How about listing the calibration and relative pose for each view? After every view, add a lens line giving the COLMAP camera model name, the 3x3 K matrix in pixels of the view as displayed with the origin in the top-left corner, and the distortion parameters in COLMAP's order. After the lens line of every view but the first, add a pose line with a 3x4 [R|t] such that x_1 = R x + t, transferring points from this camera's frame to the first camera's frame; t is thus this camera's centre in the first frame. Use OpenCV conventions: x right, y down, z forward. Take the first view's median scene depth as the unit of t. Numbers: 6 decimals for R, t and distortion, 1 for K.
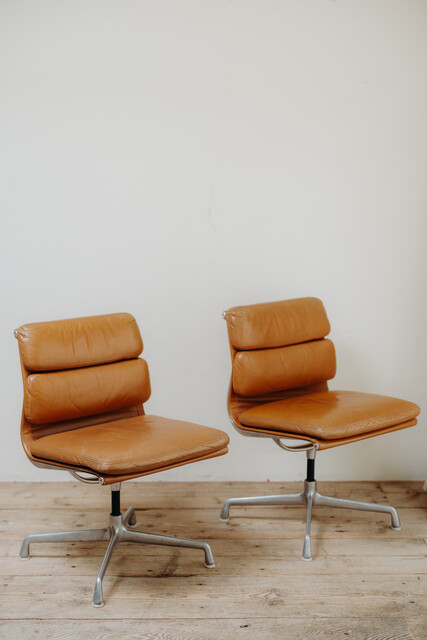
lens RADIAL K [[981.3, 0, 220.8], [0, 981.3, 335.4], [0, 0, 1]] dist [-0.039123, 0.000000]
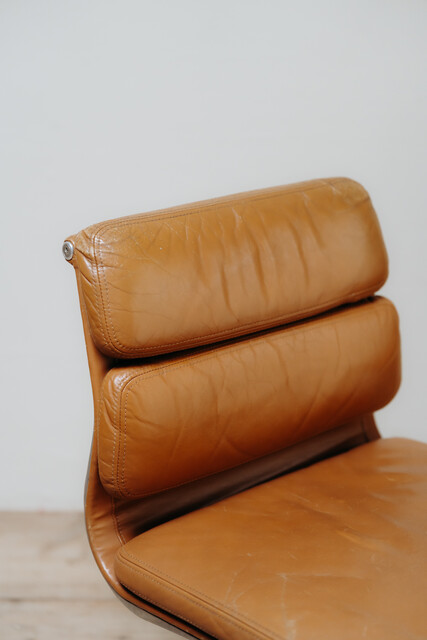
lens RADIAL K [[1215.0, 0, 219.9], [0, 1215.0, 317.4], [0, 0, 1]] dist [-0.047245, 0.000000]
pose [[0.999878, 0.011836, -0.010187, -0.148660], [-0.009707, 0.982074, 0.188246, -0.061558], [0.012233, -0.188124, 0.982069, 0.558392]]
